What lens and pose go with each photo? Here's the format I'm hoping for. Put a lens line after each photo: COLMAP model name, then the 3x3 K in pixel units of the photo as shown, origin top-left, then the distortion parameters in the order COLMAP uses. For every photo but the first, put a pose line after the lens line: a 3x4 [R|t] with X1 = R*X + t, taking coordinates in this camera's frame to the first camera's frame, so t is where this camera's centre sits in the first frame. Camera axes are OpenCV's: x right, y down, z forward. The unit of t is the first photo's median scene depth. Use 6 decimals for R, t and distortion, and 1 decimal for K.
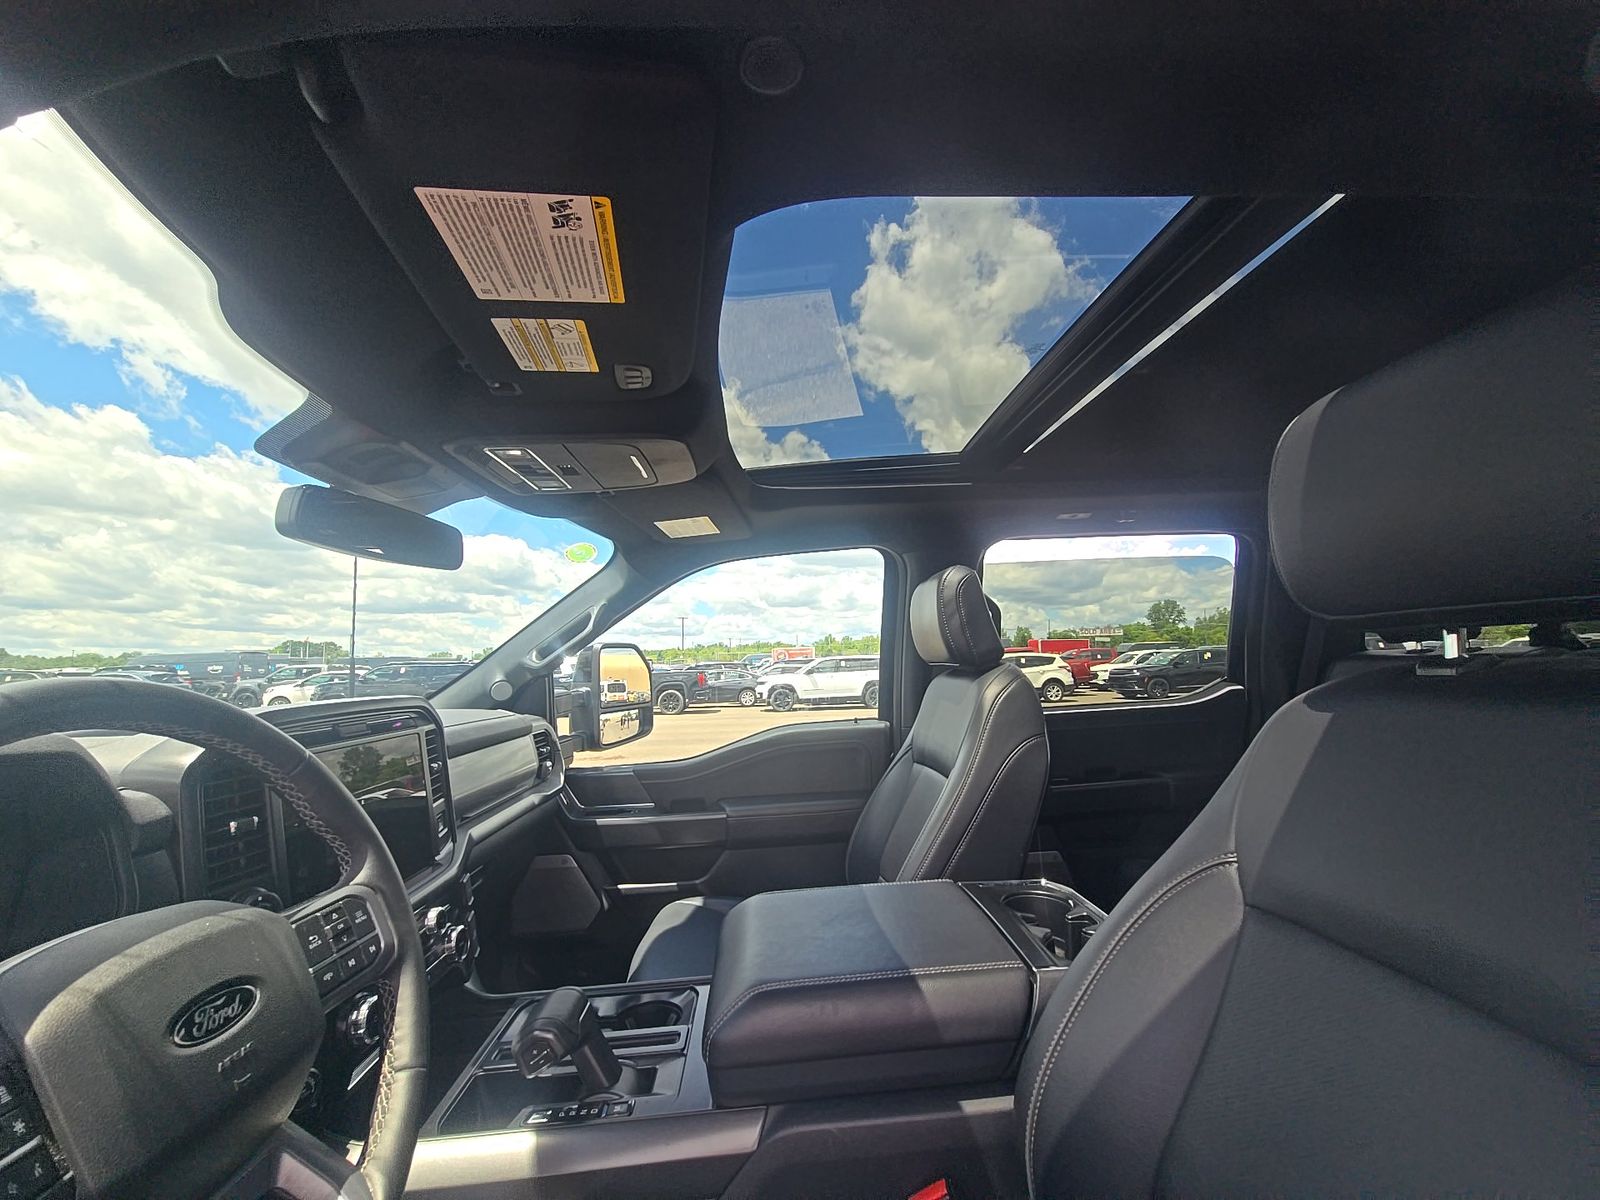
lens RADIAL K [[644.2, 0, 804.8], [0, 644.2, 592.6], [0, 0, 1]] dist [0.001032, -0.007319]
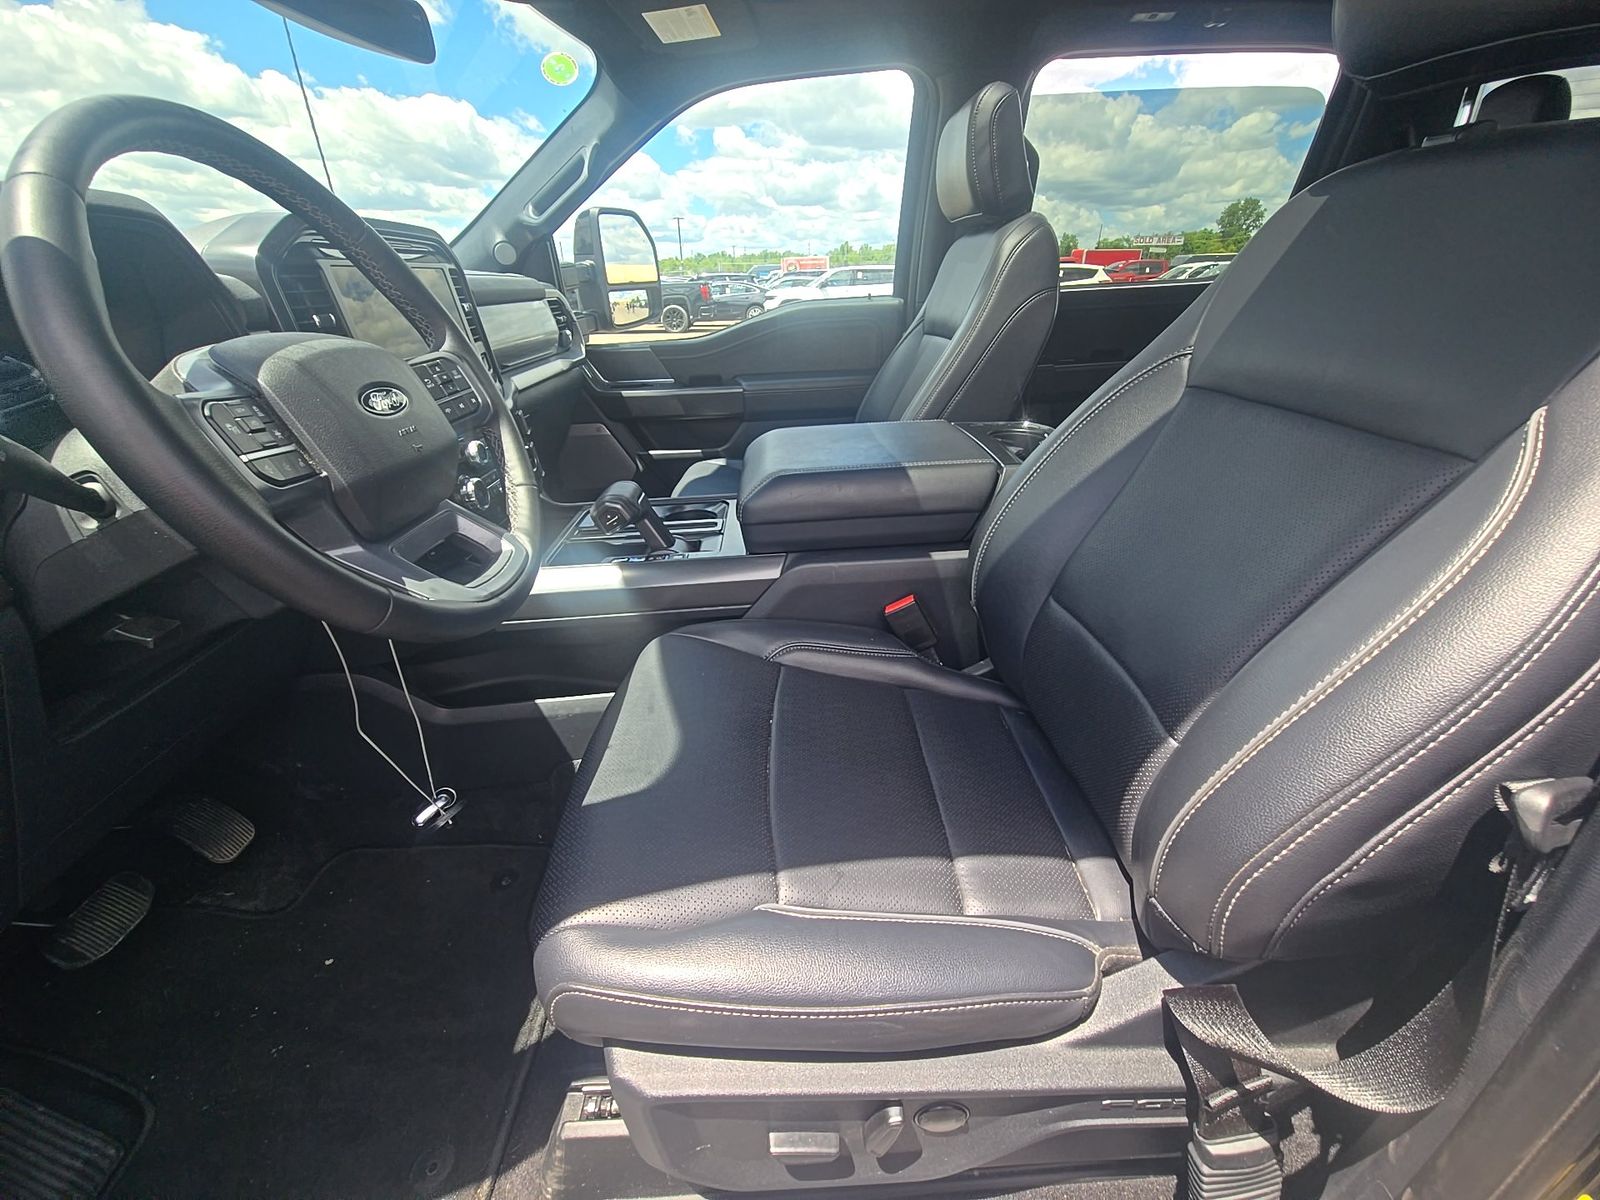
lens RADIAL K [[647.5, 0, 805.3], [0, 647.5, 596.4], [0, 0, 1]] dist [0.001043, 0.000296]
pose [[0.999836, 0.013115, -0.012485, -0.000759], [-0.004450, 0.846319, 0.532658, 0.068606], [0.017552, -0.532515, 0.846239, -0.091810]]
